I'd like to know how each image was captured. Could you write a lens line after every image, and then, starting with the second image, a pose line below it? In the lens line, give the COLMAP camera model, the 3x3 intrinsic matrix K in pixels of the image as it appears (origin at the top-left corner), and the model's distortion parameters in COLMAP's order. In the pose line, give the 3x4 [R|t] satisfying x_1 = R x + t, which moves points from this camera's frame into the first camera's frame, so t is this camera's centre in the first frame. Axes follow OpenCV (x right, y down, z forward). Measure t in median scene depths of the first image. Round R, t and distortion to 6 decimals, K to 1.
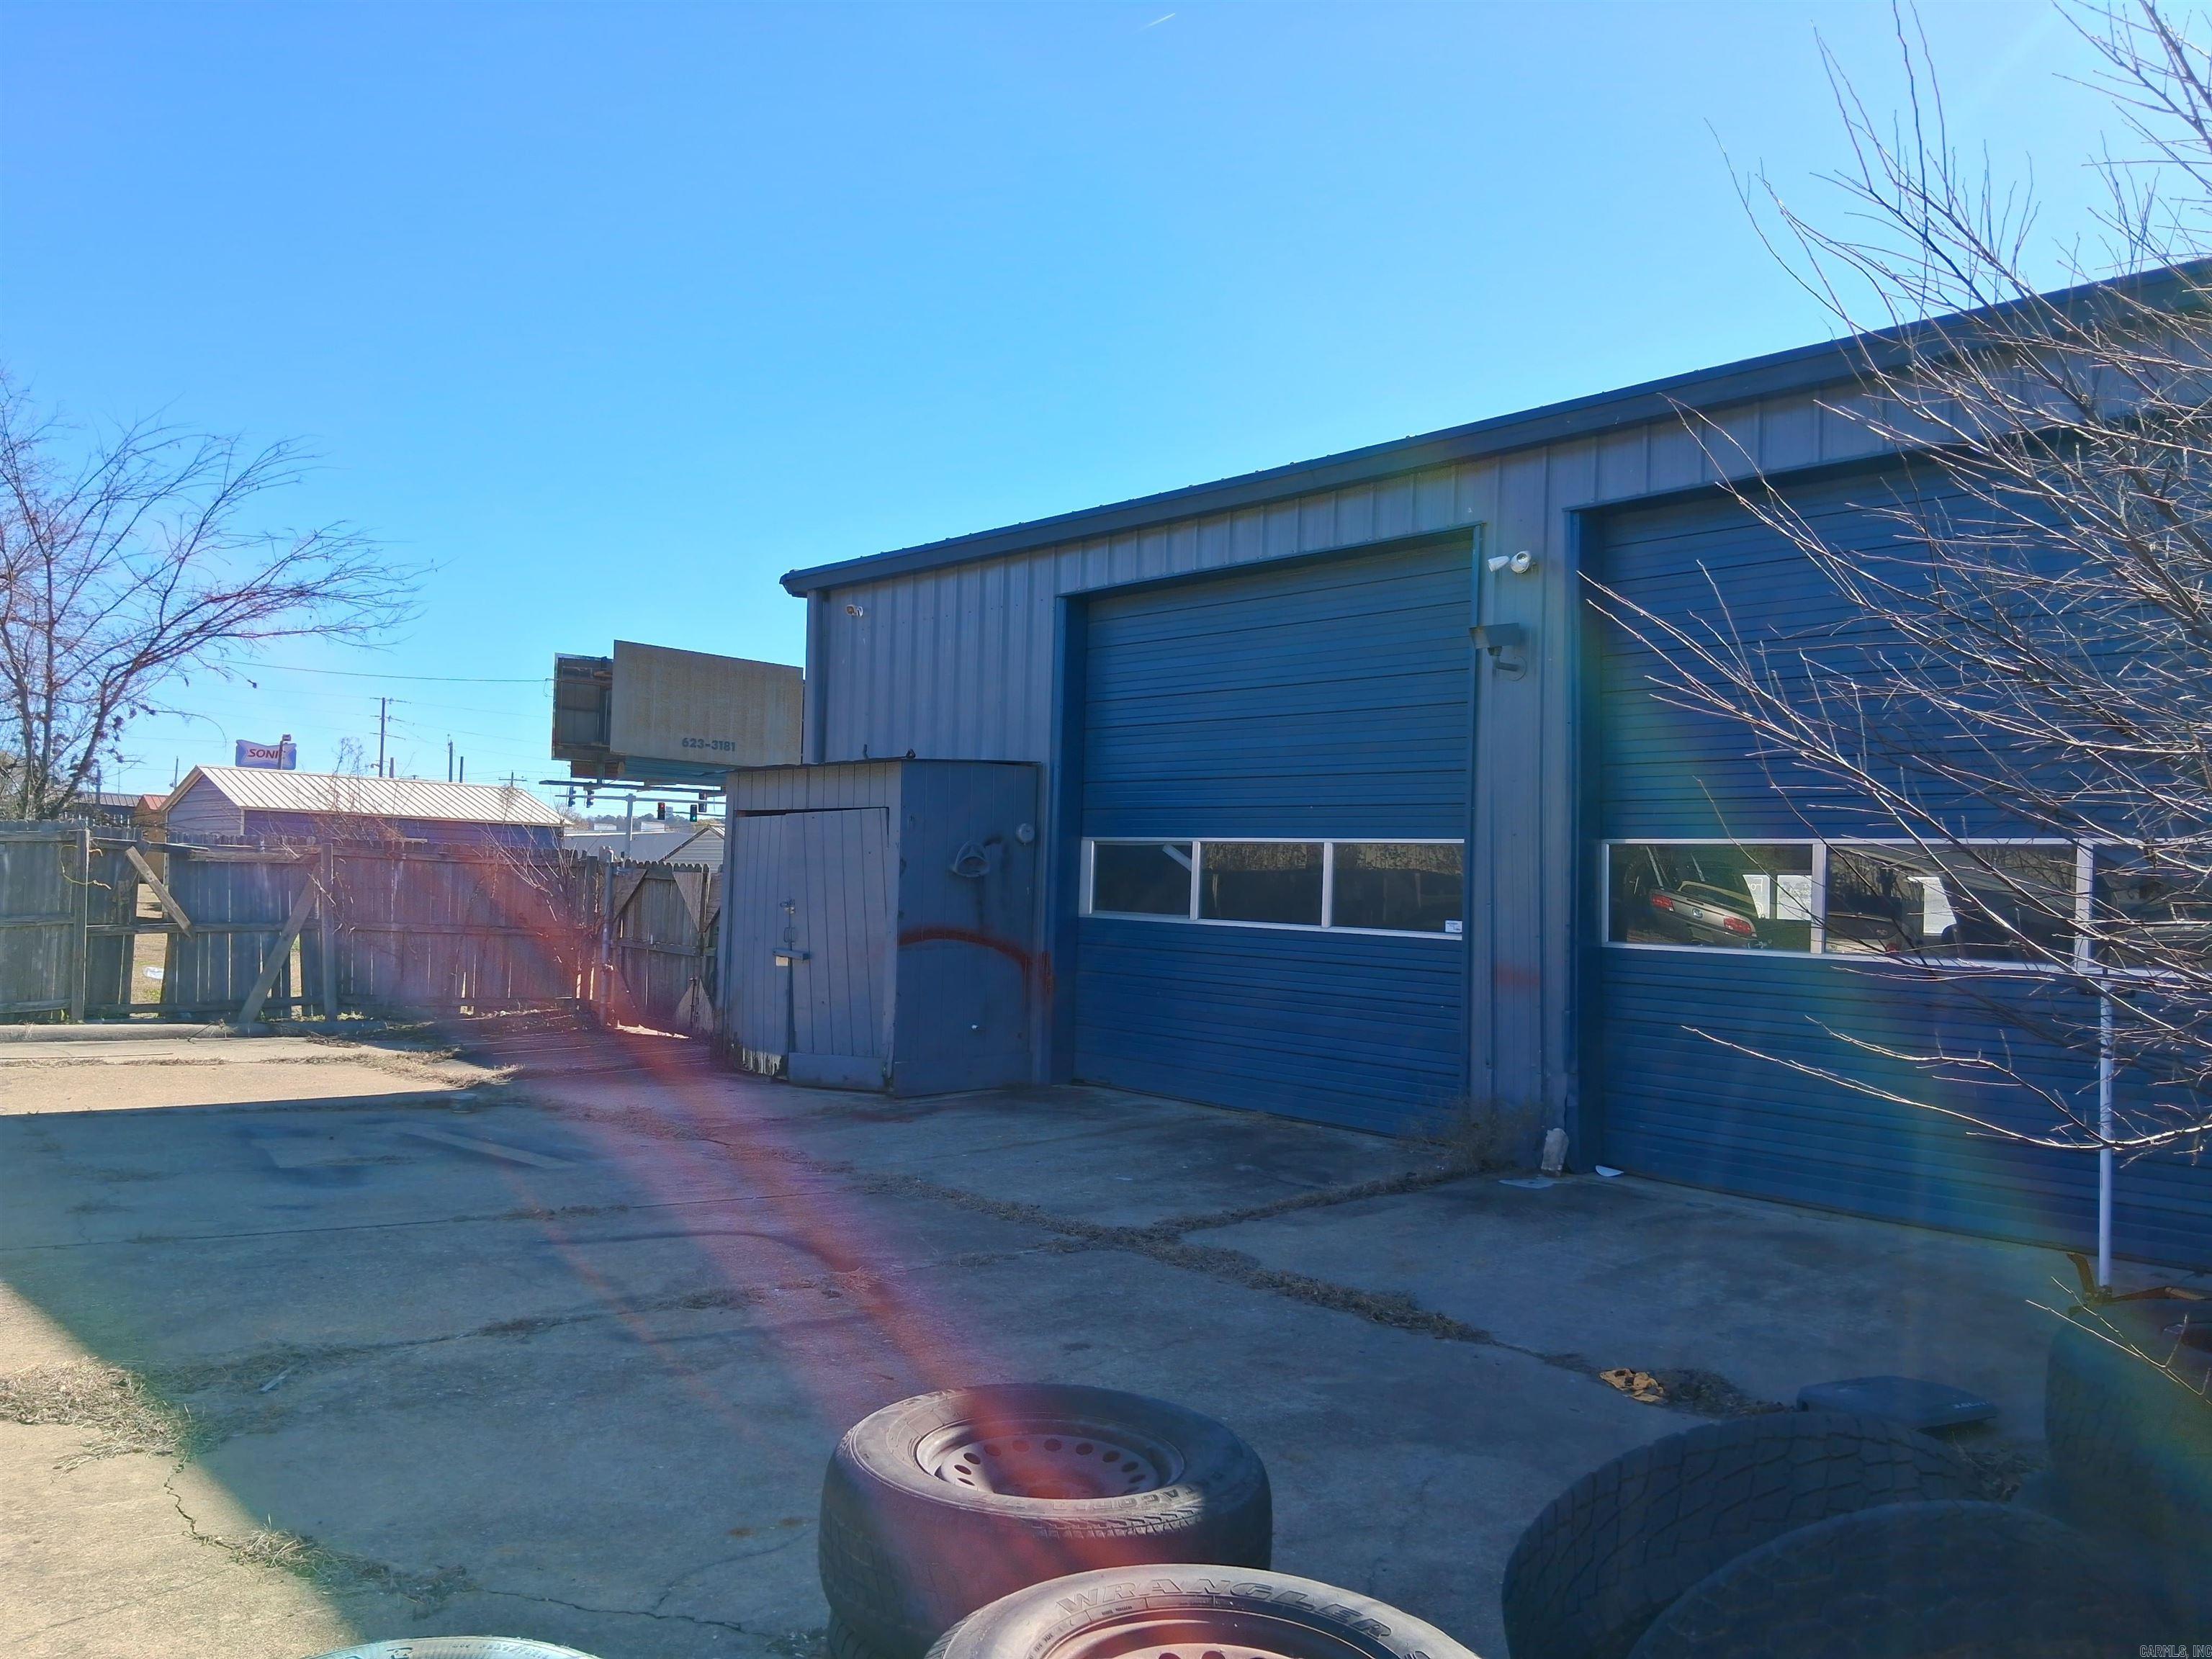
lens RADIAL K [[1644.0, 0, 1119.4], [0, 1644.0, 843.0], [0, 0, 1]] dist [0.131732, -0.218863]
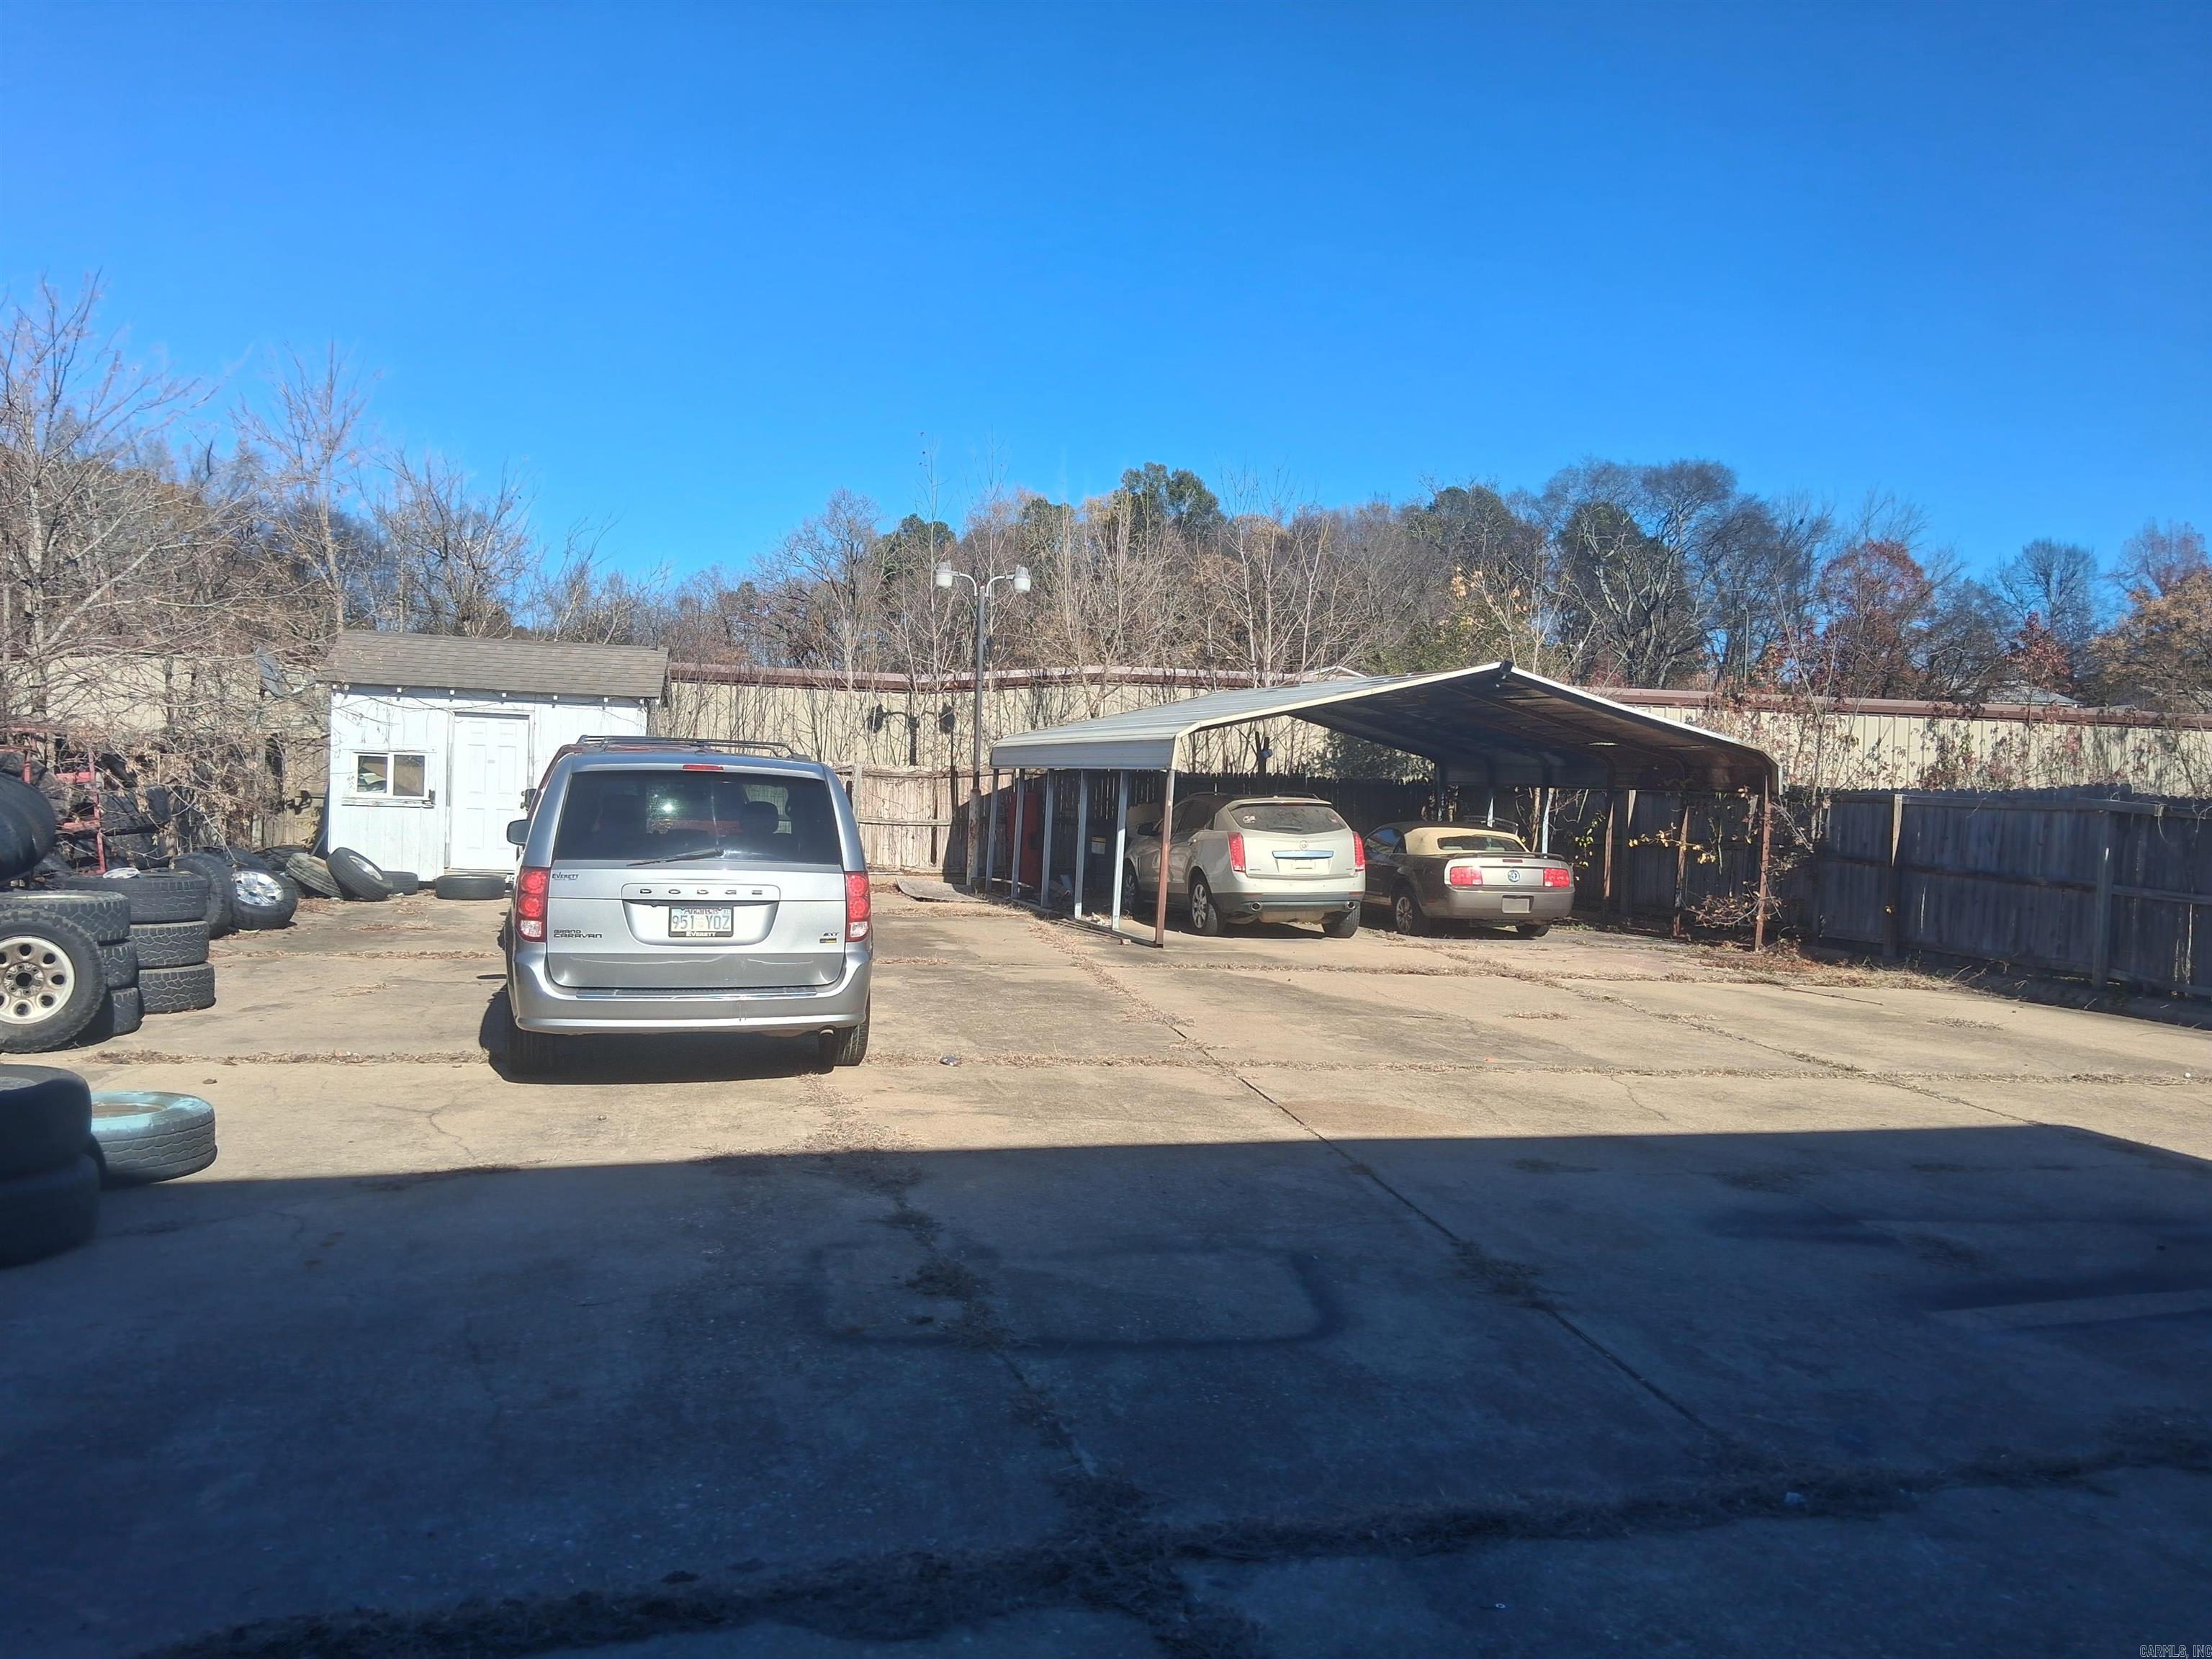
lens RADIAL K [[1644.0, 0, 1119.4], [0, 1644.0, 843.0], [0, 0, 1]] dist [0.131732, -0.218863]
pose [[-0.427061, -0.028311, -0.903780, 0.592753], [-0.014894, 0.999594, -0.024274, 0.061144], [0.904100, 0.003094, -0.427309, 1.602837]]
